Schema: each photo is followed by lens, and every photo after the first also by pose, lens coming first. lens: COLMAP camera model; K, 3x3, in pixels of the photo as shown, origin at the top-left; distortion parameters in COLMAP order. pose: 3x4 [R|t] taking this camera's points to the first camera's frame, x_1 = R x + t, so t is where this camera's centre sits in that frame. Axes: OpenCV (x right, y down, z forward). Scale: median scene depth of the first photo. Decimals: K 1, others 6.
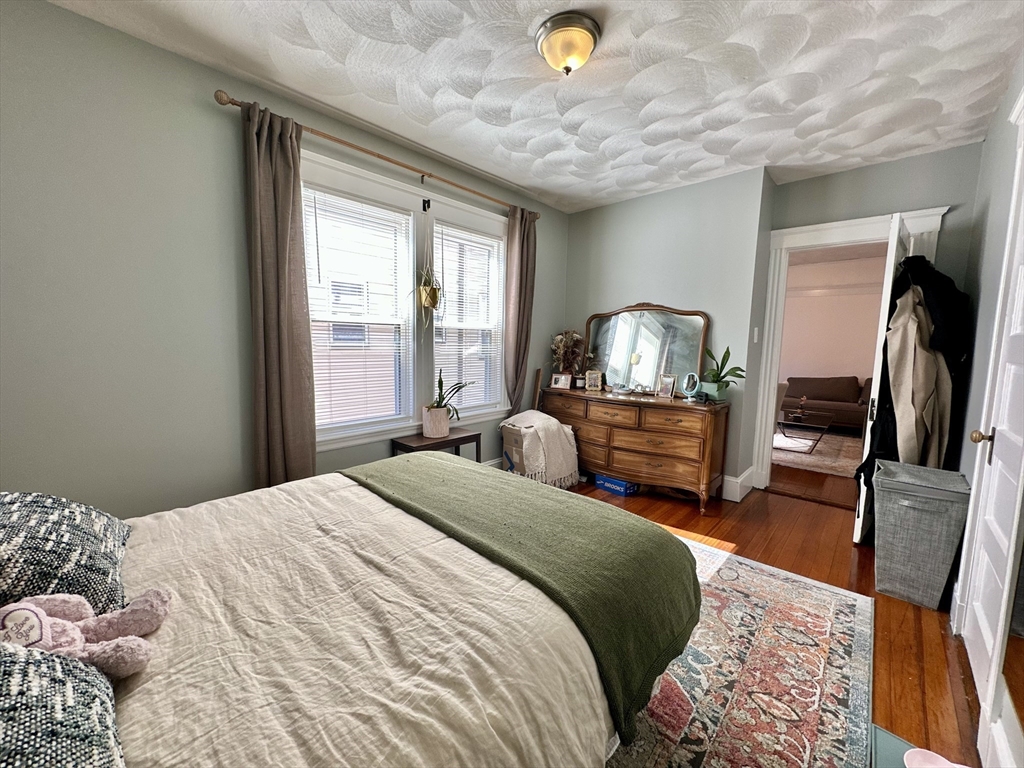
lens RADIAL K [[407.0, 0, 511.9], [0, 407.0, 385.6], [0, 0, 1]] dist [-0.003811, 0.000467]
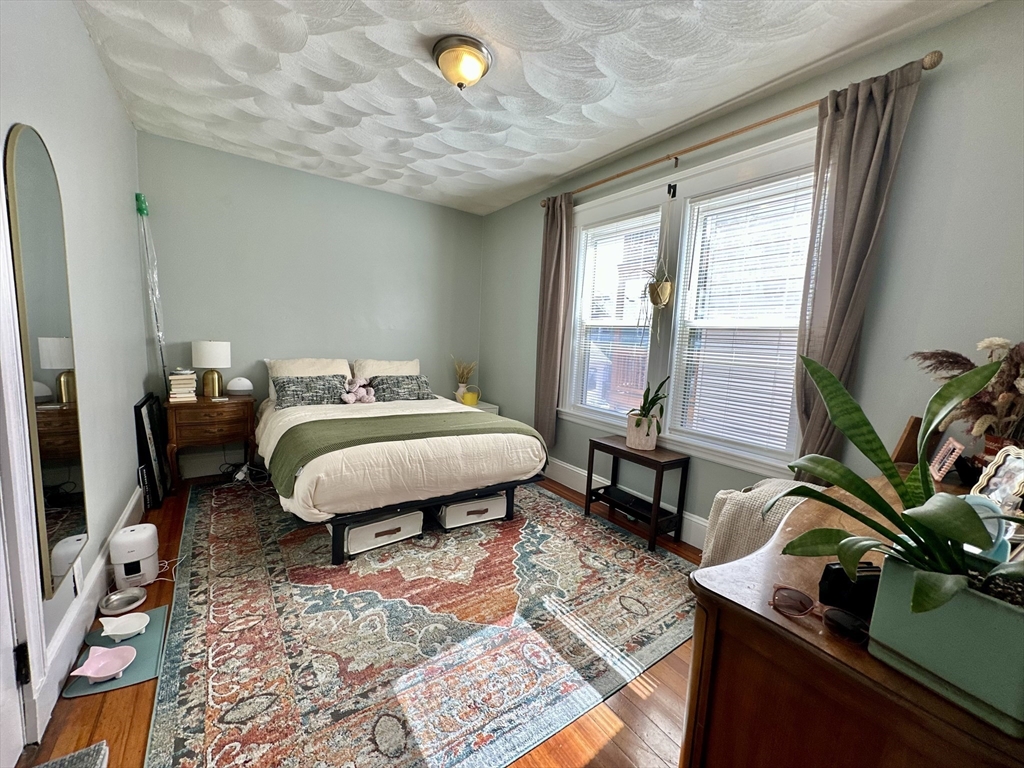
lens RADIAL K [[407.0, 0, 512.5], [0, 407.0, 382.9], [0, 0, 1]] dist [-0.003811, 0.000467]
pose [[-0.211686, 0.086292, -0.973521, 1.264668], [-0.155906, 0.980358, 0.120799, -0.137012], [0.964822, 0.177349, -0.194074, 1.497584]]
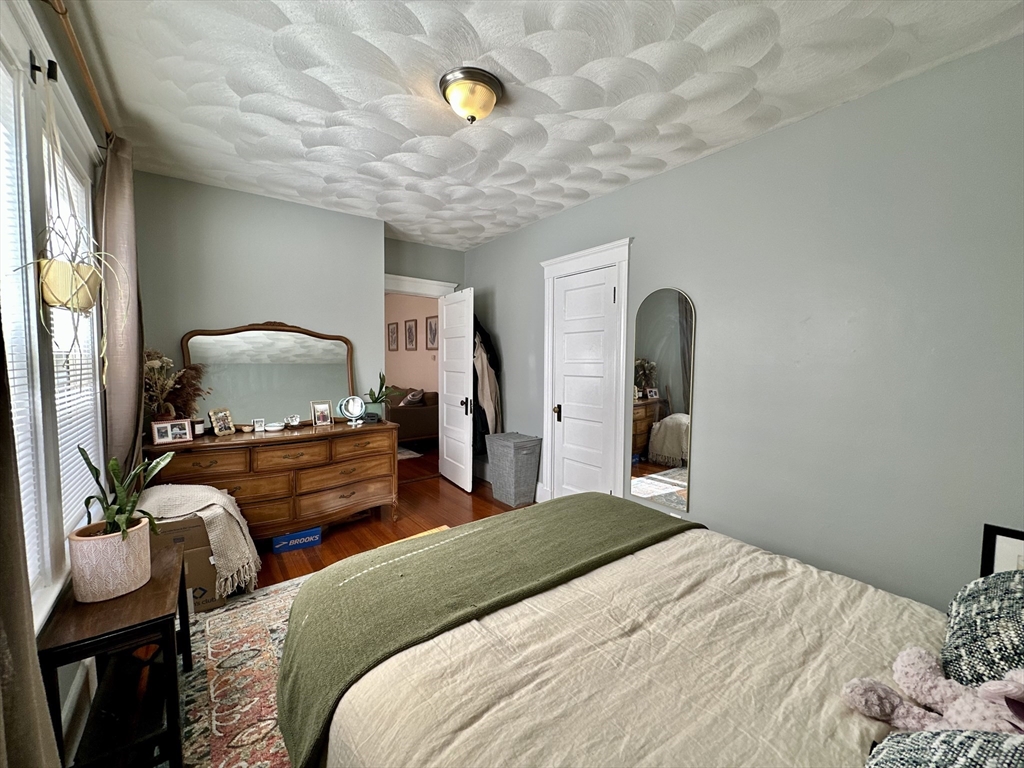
lens RADIAL K [[407.0, 0, 512.5], [0, 407.0, 379.5], [0, 0, 1]] dist [-0.003811, 0.000467]
pose [[0.171915, -0.066095, 0.982892, -0.922866], [0.106072, 0.993188, 0.048235, -0.148173], [-0.979385, 0.095965, 0.177754, 0.760833]]
